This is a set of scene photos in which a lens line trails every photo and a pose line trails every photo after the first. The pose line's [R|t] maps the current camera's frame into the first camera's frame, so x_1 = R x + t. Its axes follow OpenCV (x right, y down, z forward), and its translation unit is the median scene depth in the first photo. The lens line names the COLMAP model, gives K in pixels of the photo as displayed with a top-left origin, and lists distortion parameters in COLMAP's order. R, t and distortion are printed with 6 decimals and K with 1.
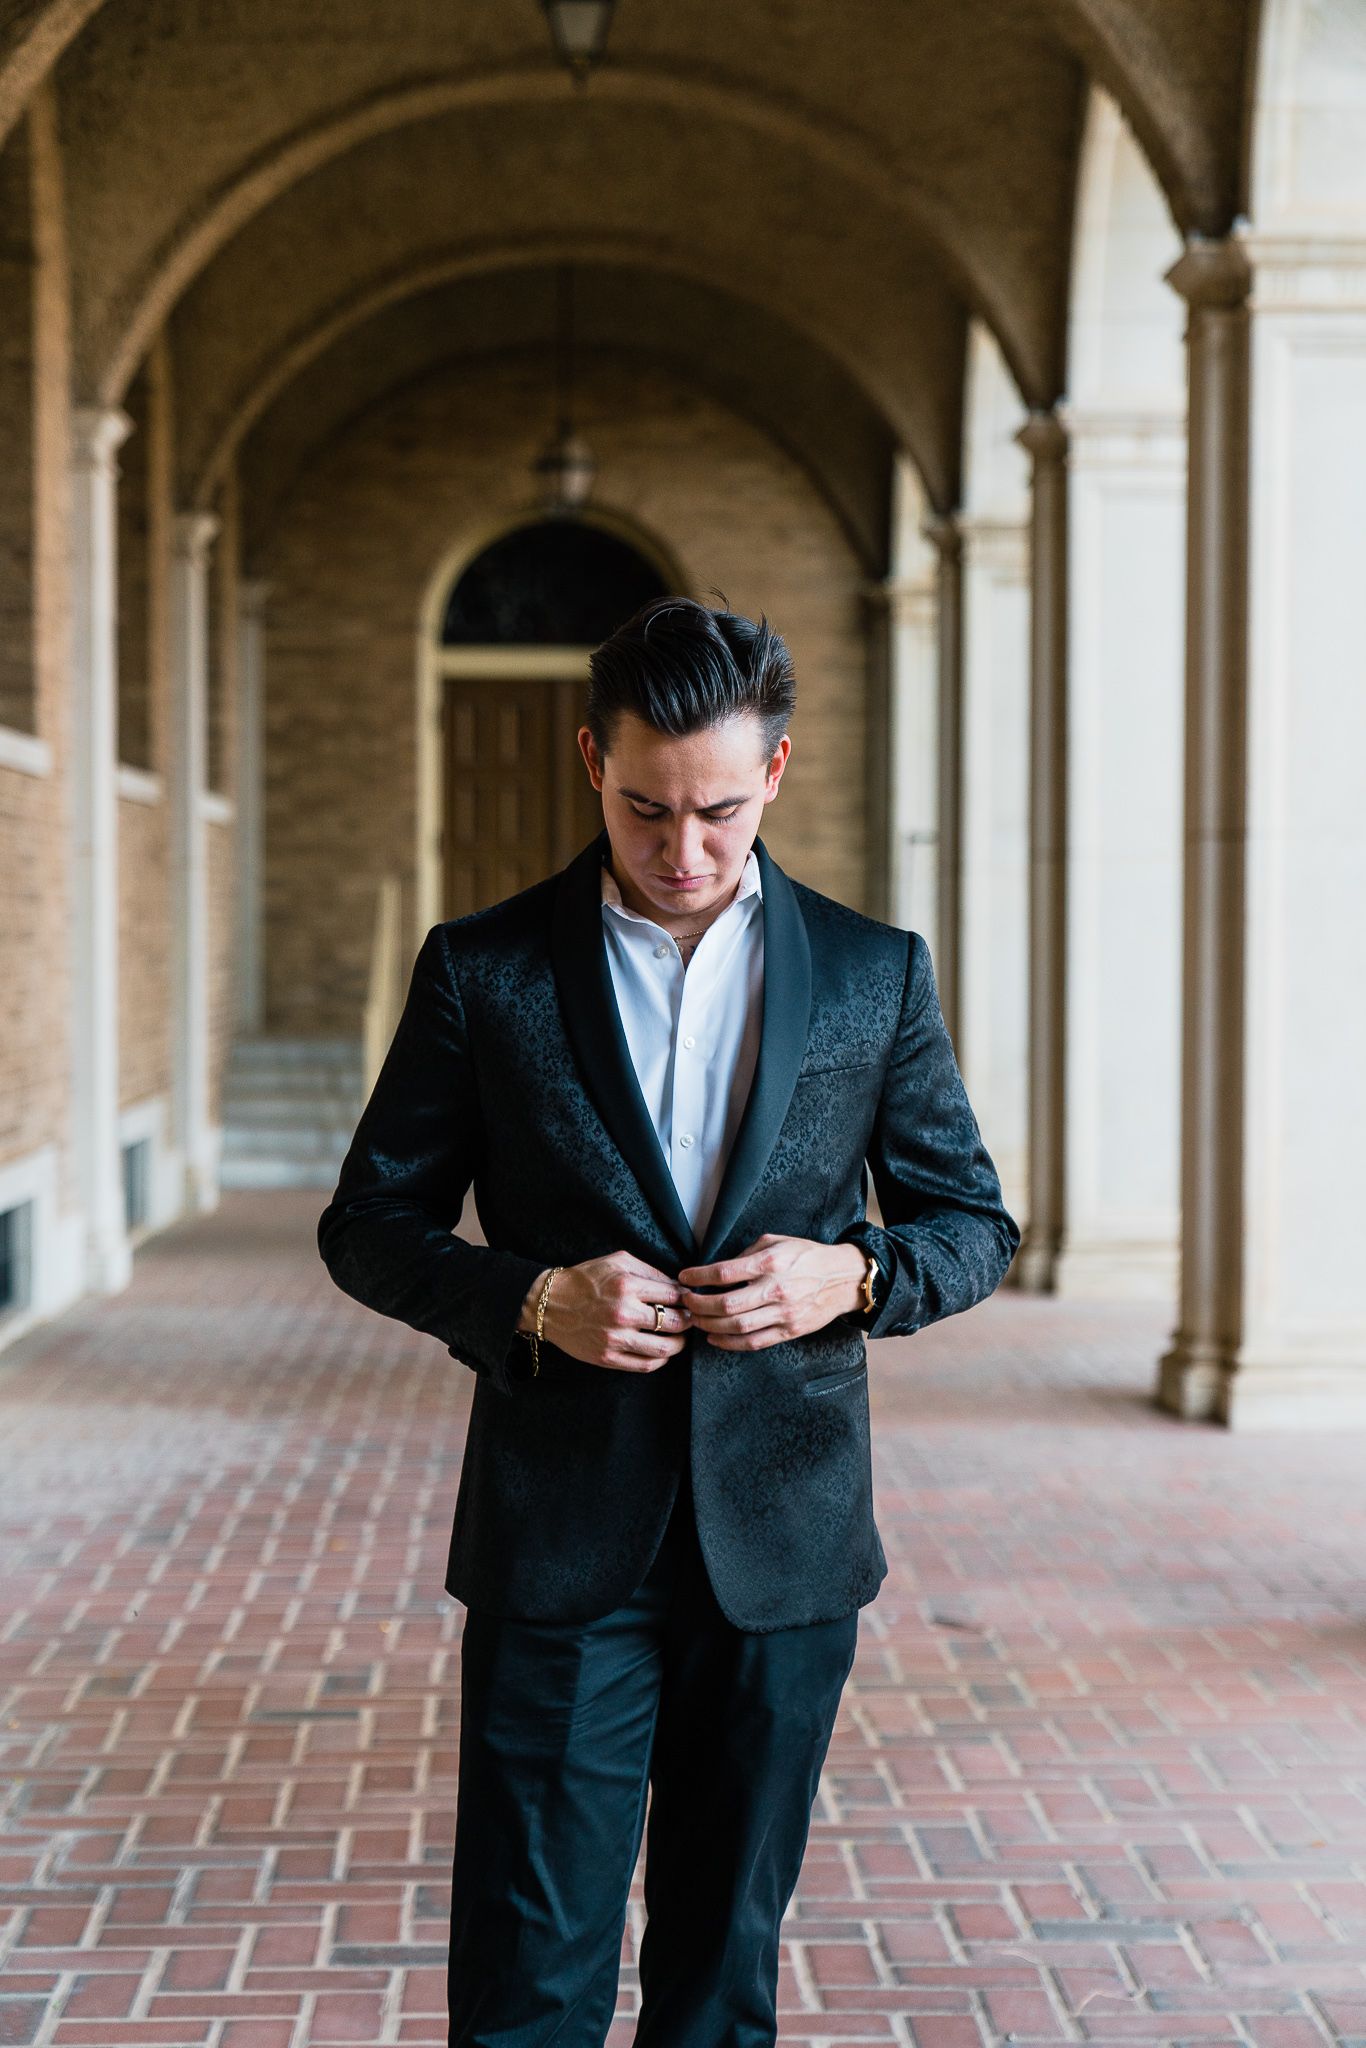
lens RADIAL K [[4121.5, 0, 683.0], [0, 4121.5, 1024.0], [0, 0, 1]] dist [-0.051160, -0.412426]
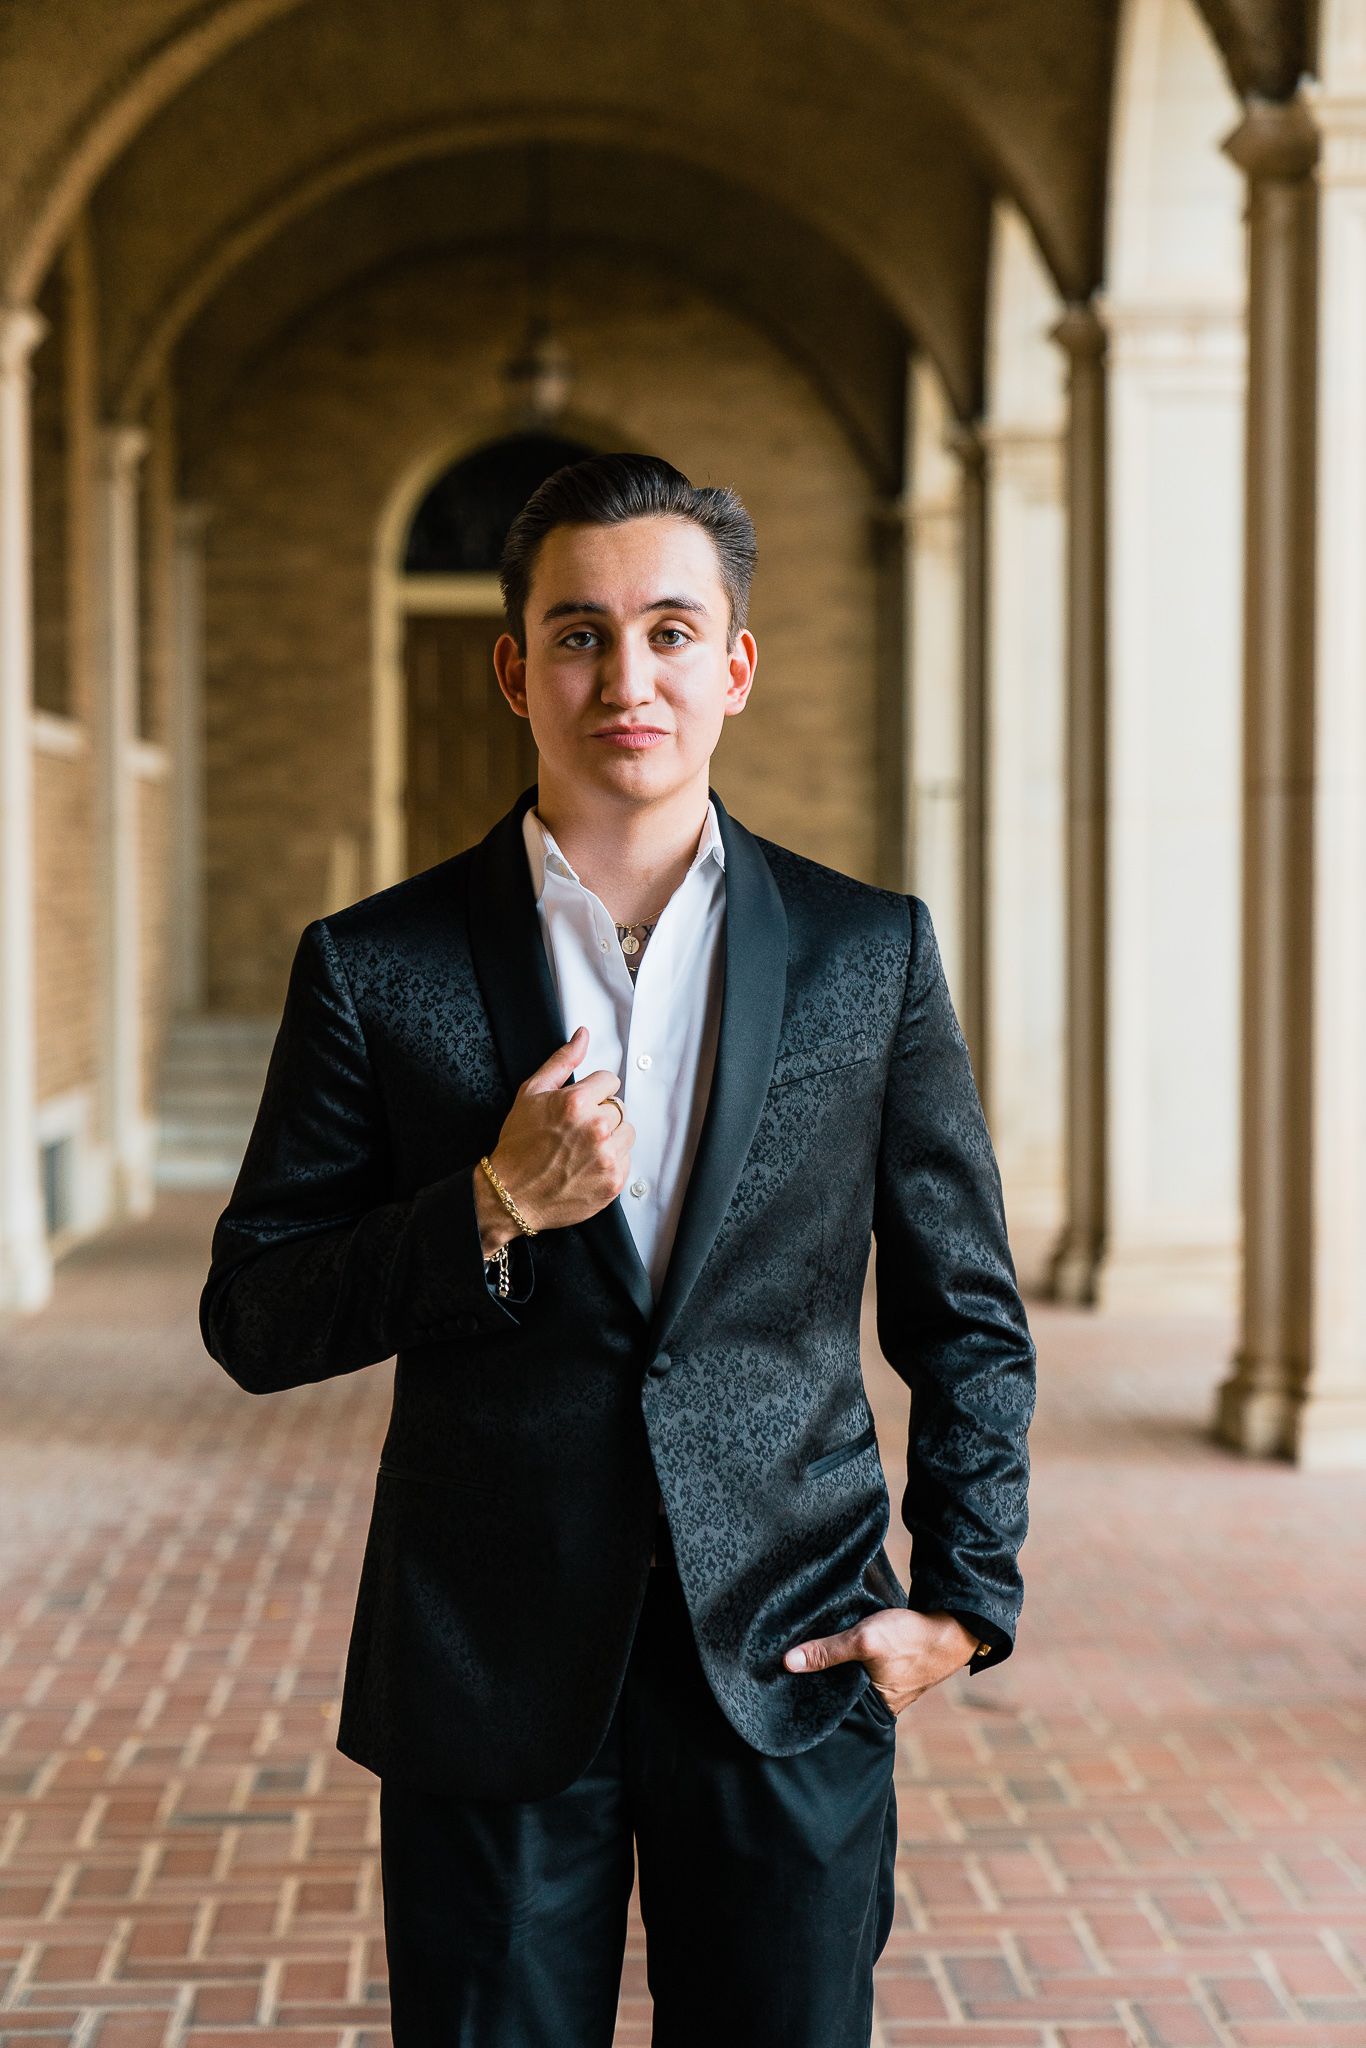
lens RADIAL K [[4199.6, 0, 683.0], [0, 4199.6, 1024.0], [0, 0, 1]] dist [-0.026580, -0.329236]
pose [[0.999981, -0.005107, -0.003504, 0.005089], [0.005152, 0.999901, 0.013058, -0.007237], [0.003437, -0.013076, 0.999909, 0.100727]]
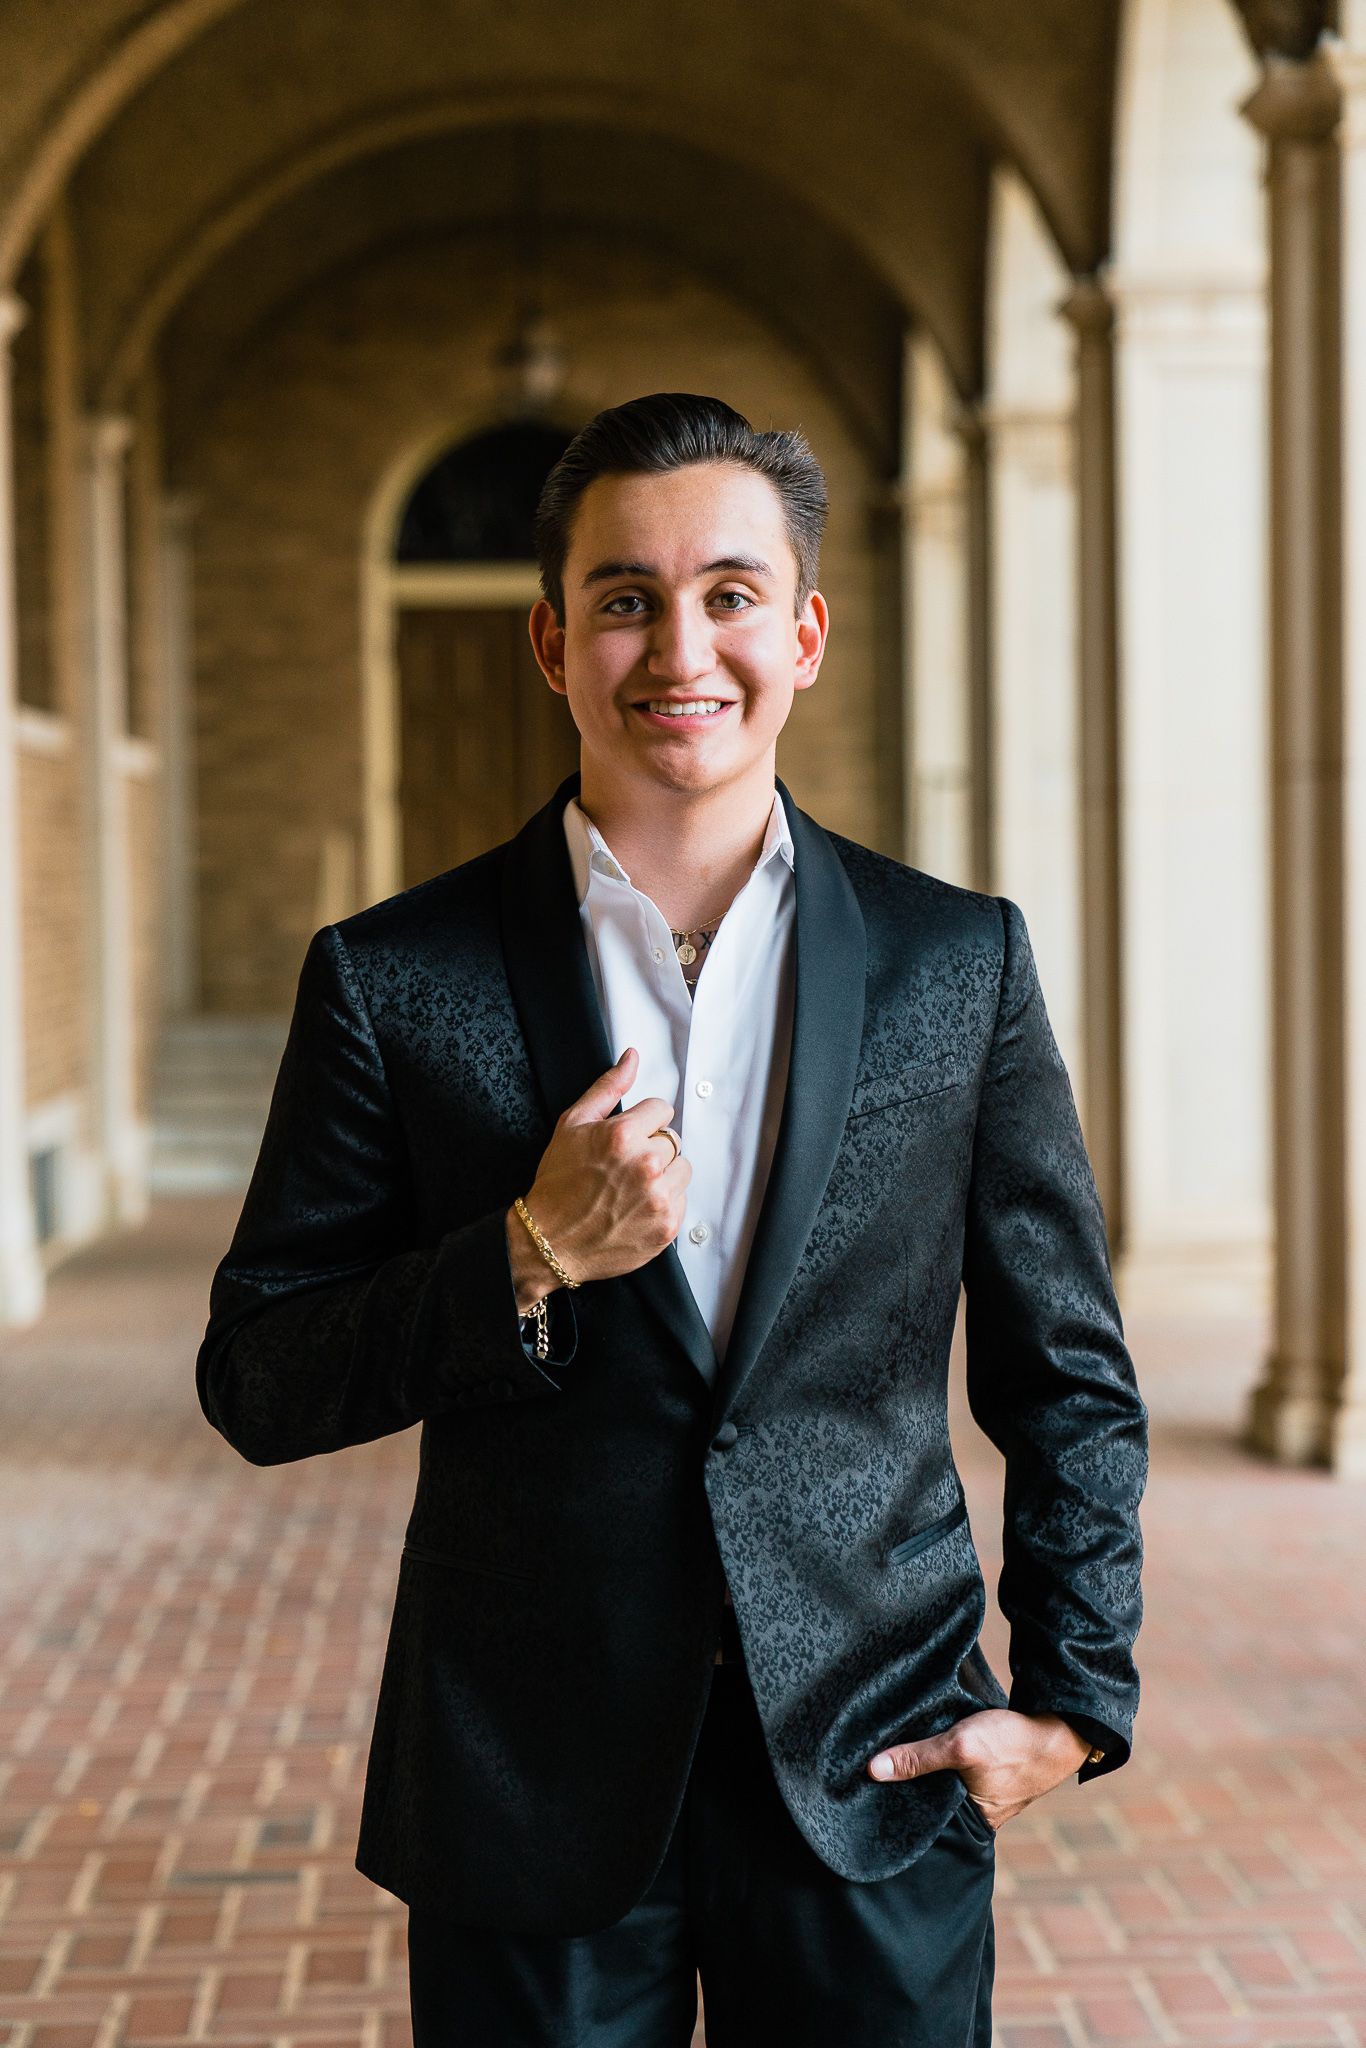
lens RADIAL K [[3853.9, 0, 683.0], [0, 3853.9, 1024.0], [0, 0, 1]] dist [-0.020990, 0.028403]
pose [[0.999832, -0.016096, 0.008825, -0.006074], [0.015923, 0.999686, 0.019371, -0.010706], [-0.009134, -0.019227, 0.999773, 0.194742]]
